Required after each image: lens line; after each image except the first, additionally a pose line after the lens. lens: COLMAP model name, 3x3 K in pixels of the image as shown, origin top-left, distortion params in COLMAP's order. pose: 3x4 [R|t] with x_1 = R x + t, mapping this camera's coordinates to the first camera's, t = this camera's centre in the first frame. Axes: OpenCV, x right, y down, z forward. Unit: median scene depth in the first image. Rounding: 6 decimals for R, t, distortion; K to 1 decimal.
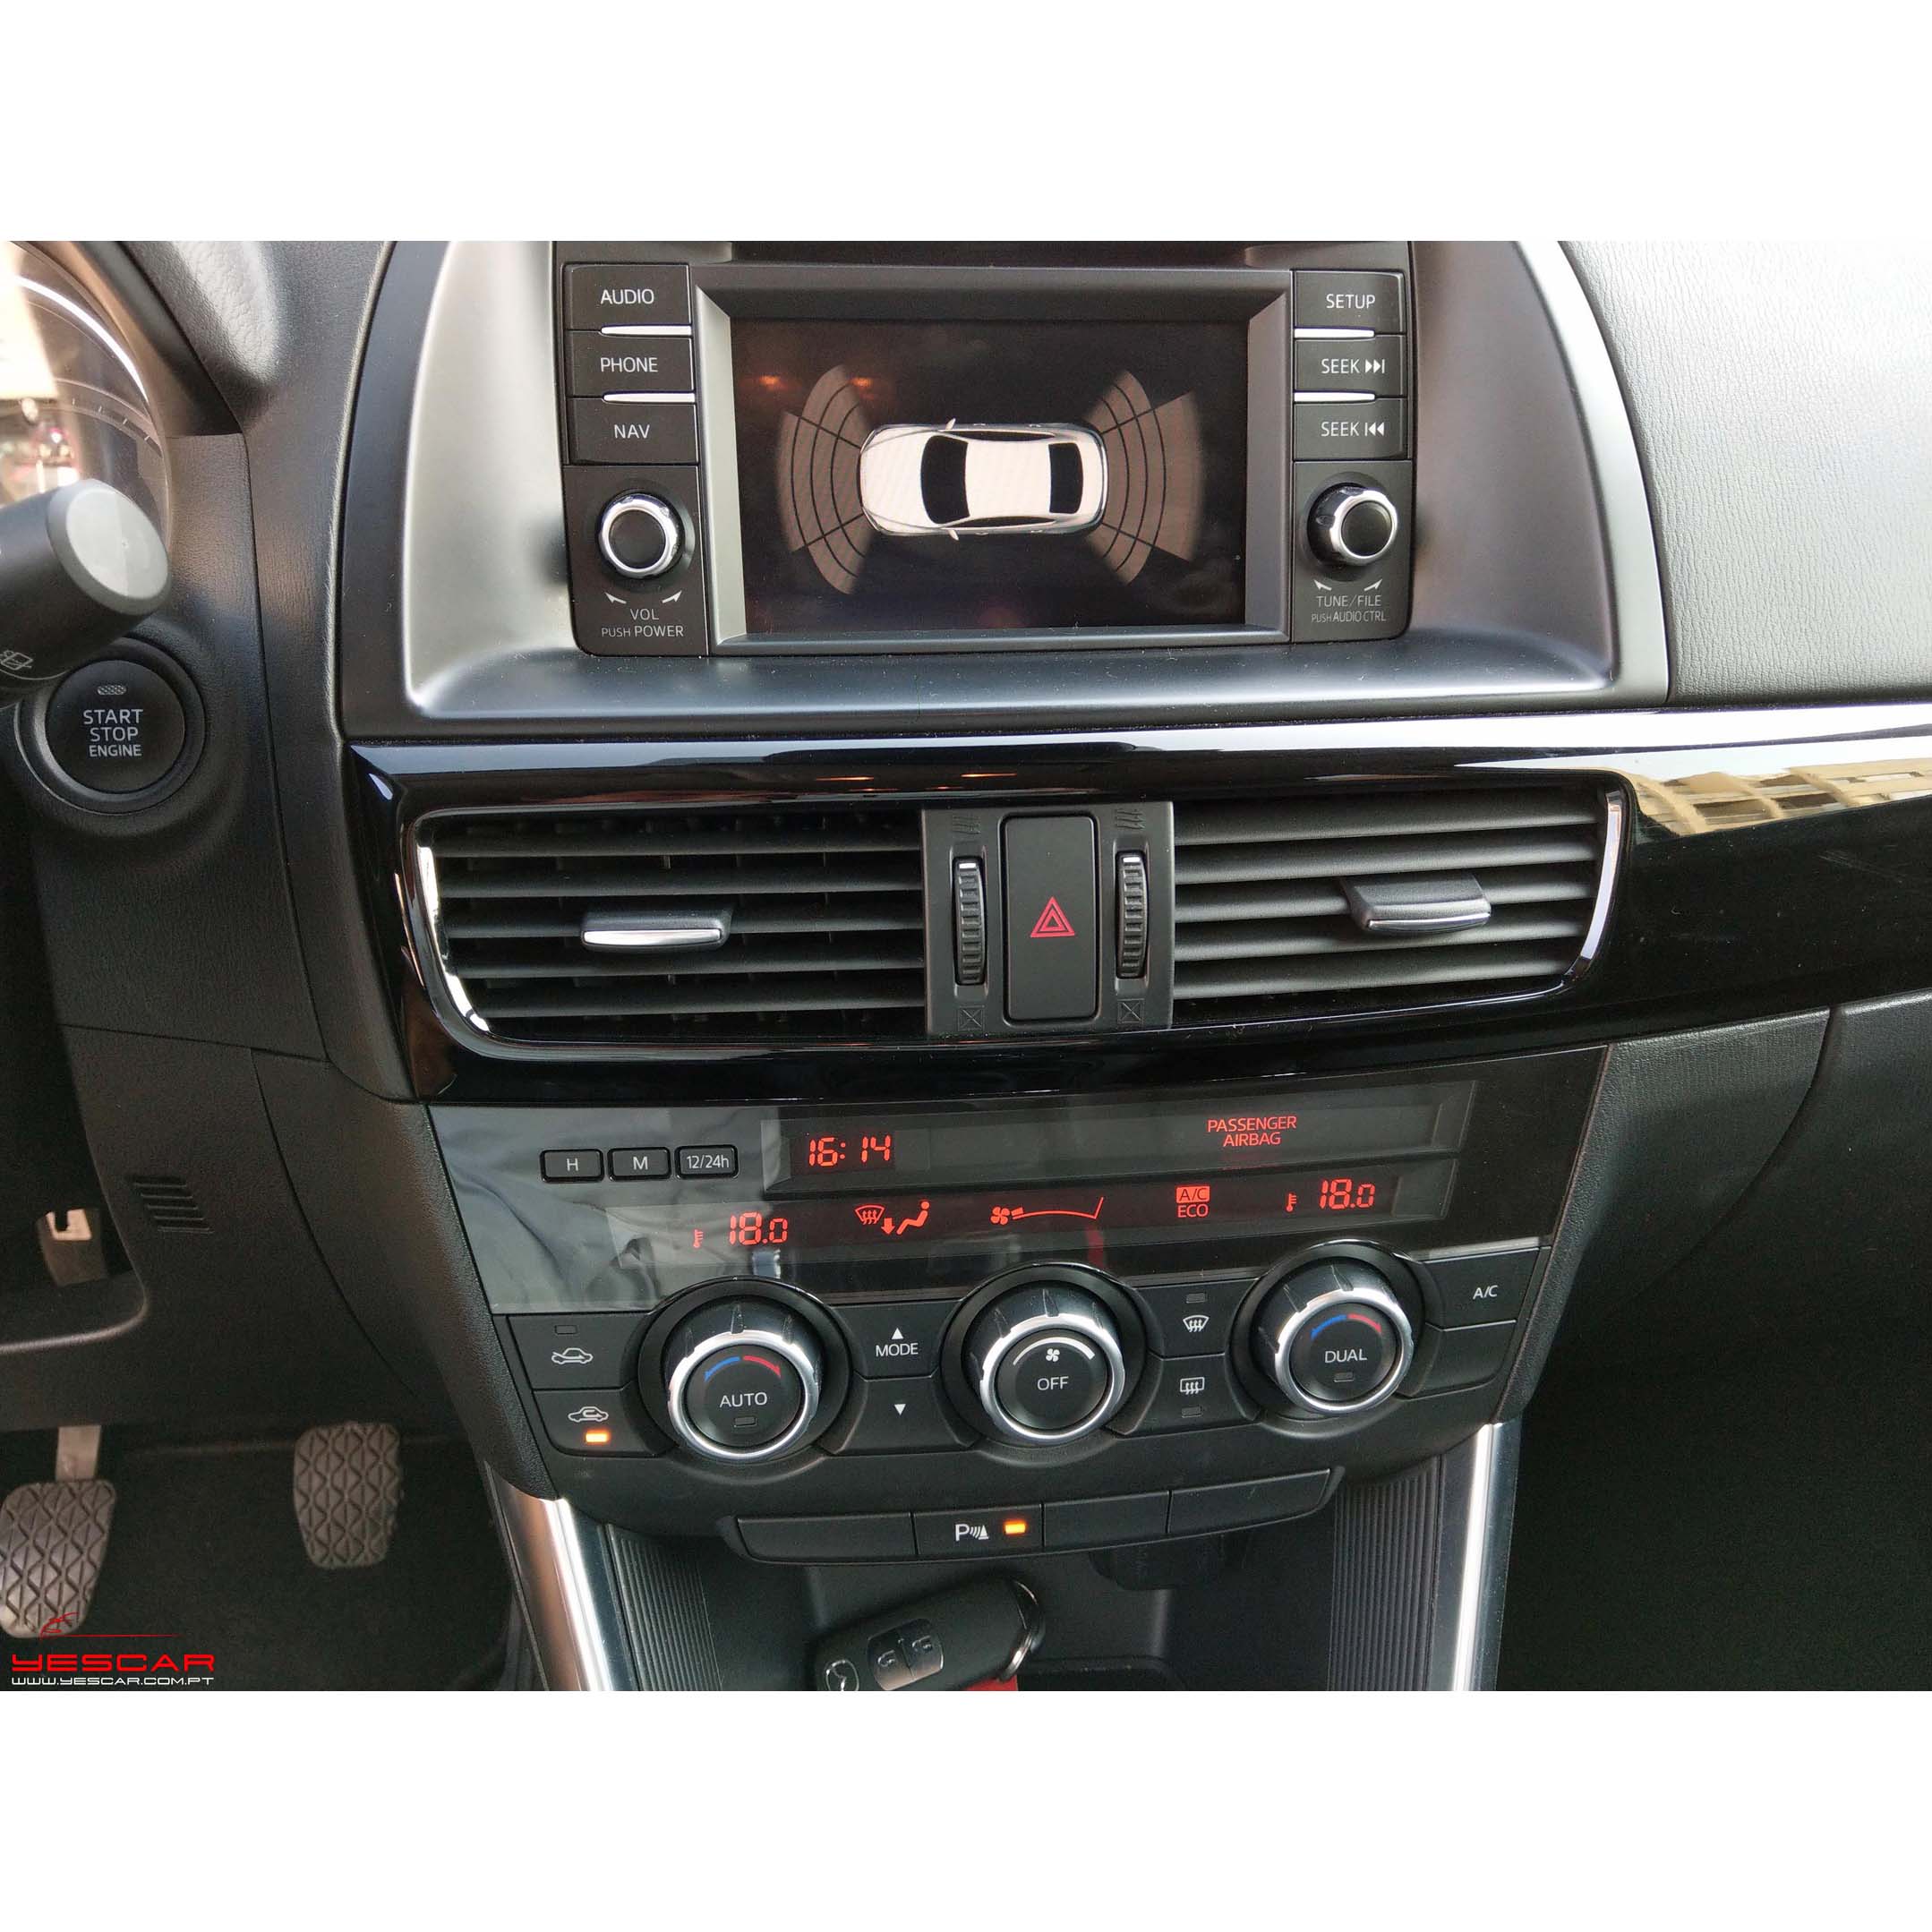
lens RADIAL K [[1700.1, 0, 1050.2], [0, 1700.1, 996.1], [0, 0, 1]] dist [0.102385, -0.152367]
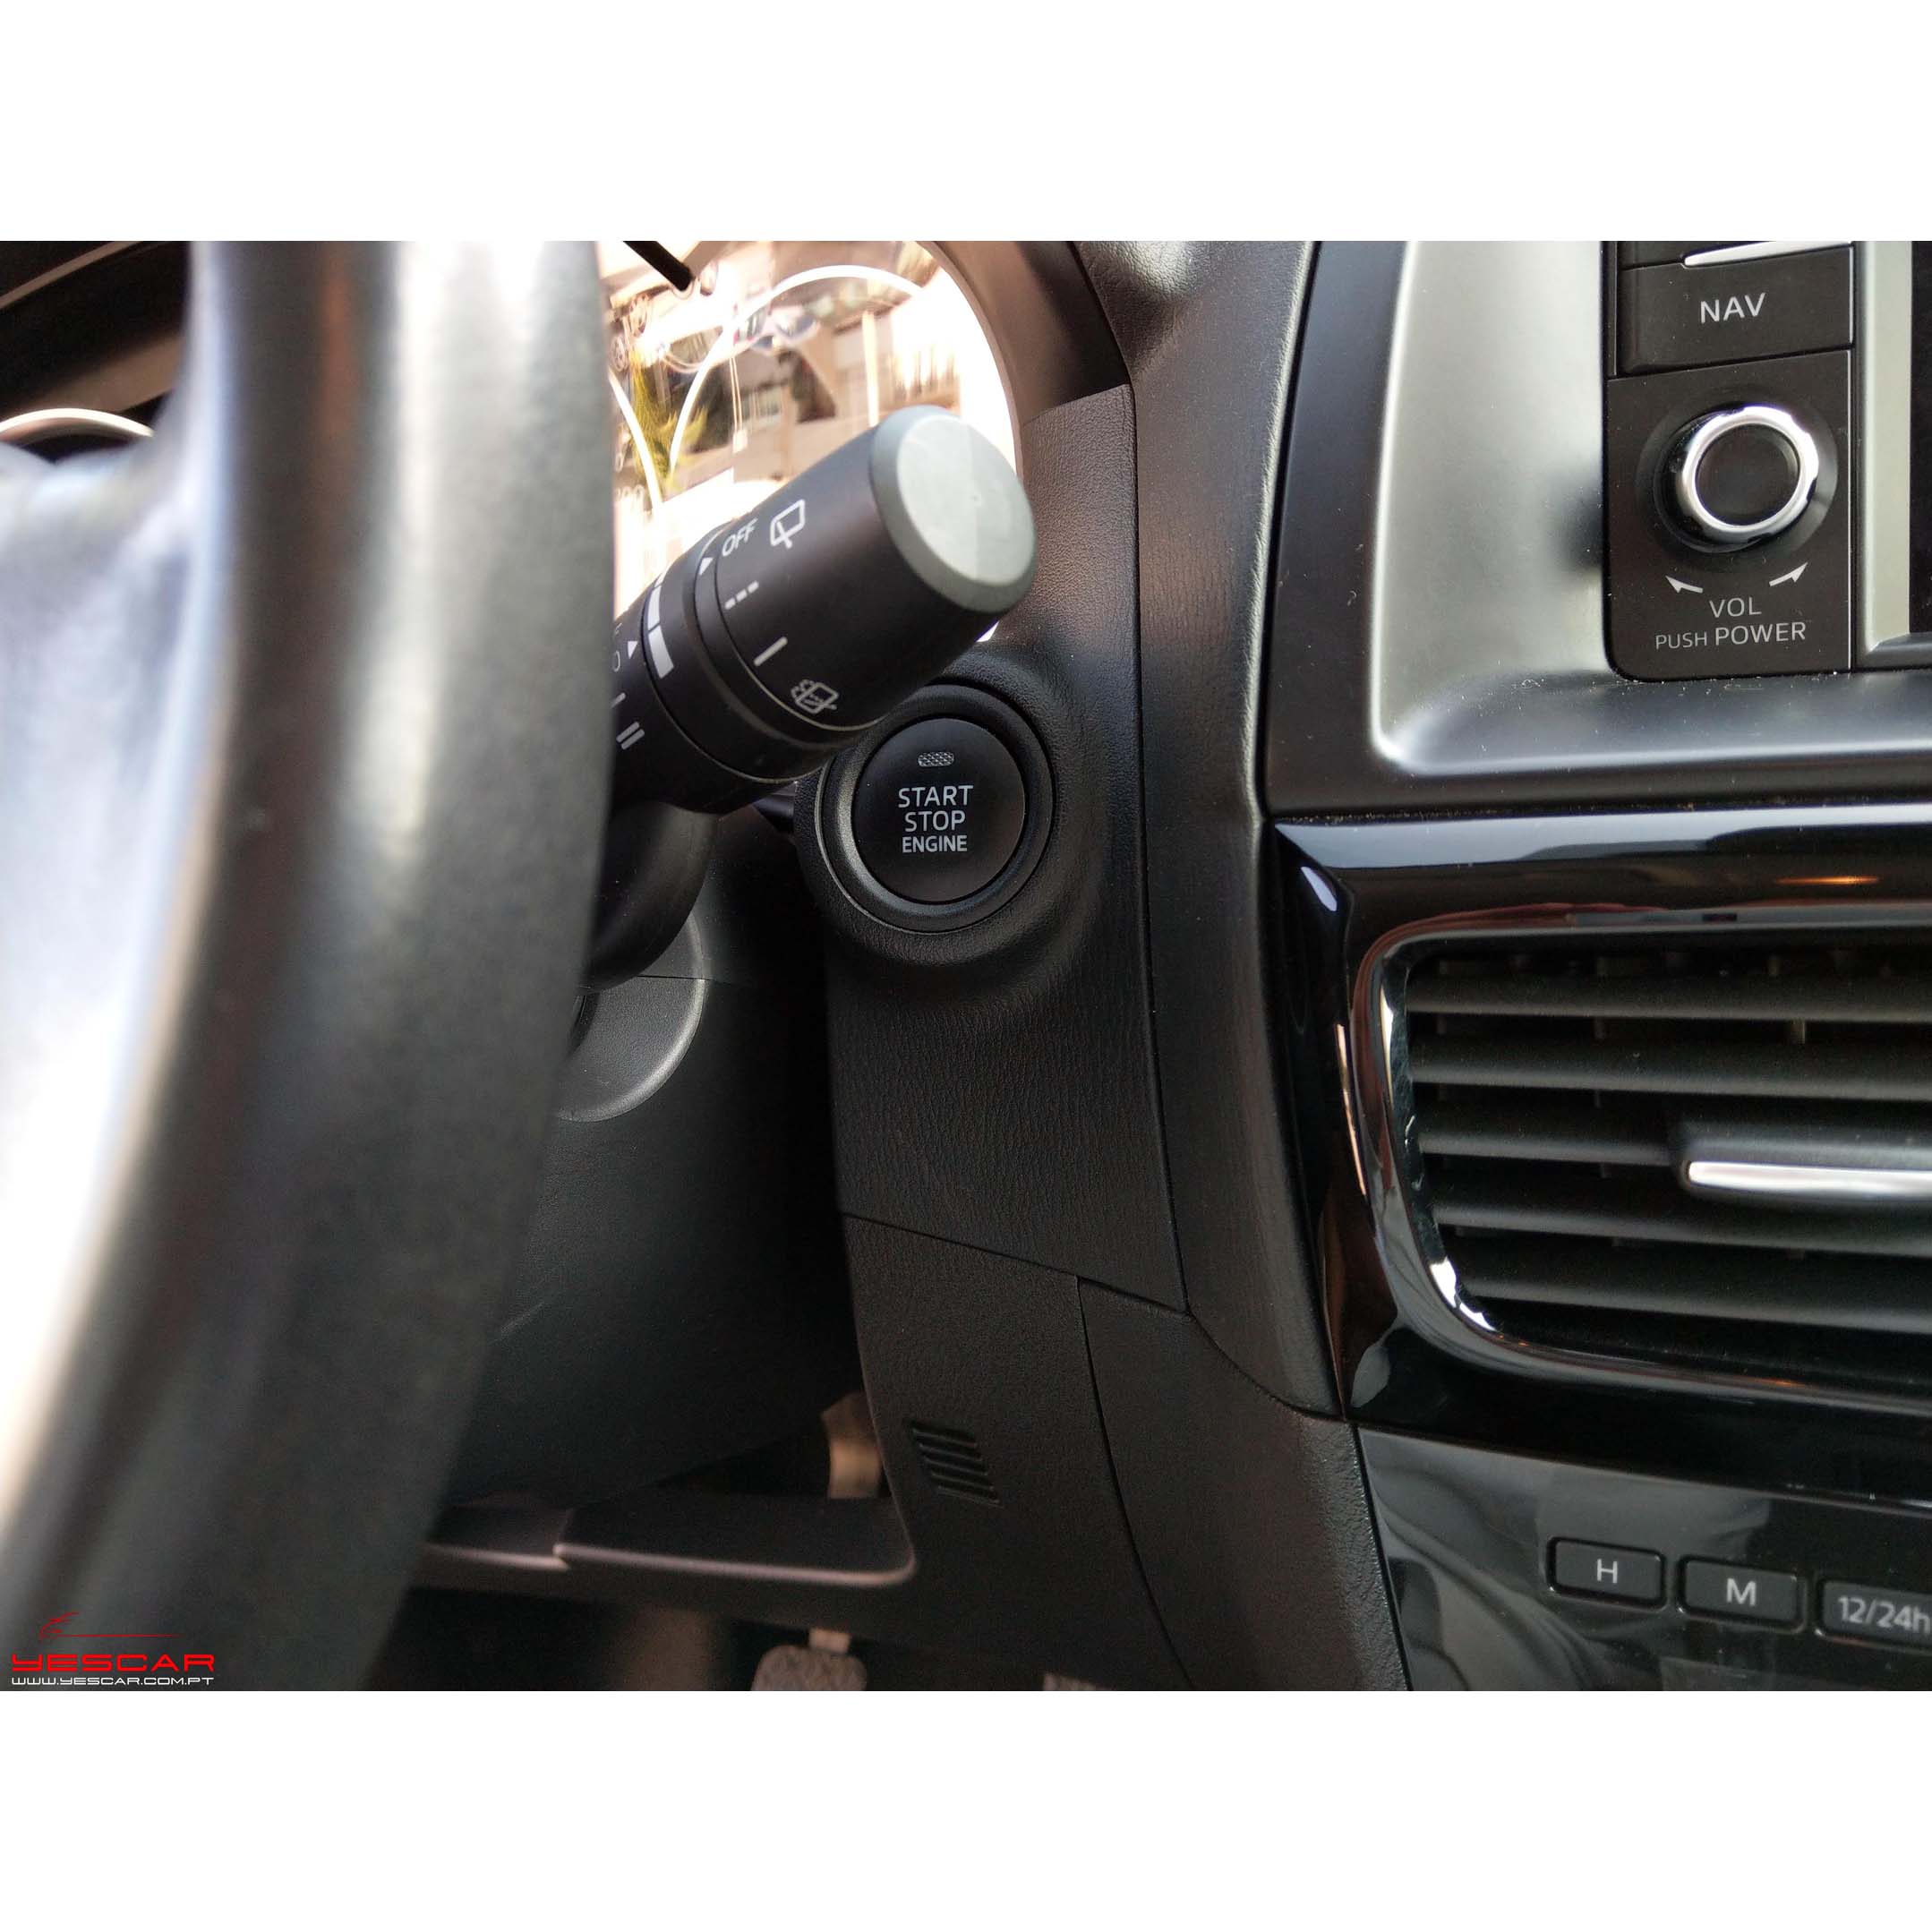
lens RADIAL K [[1700.1, 0, 1050.2], [0, 1700.1, 996.1], [0, 0, 1]] dist [0.102385, -0.152367]
pose [[0.916331, 0.031618, -0.399172, -0.216375], [-0.062985, 0.995849, -0.065705, -0.036609], [0.395438, 0.085349, 0.914519, 0.385222]]
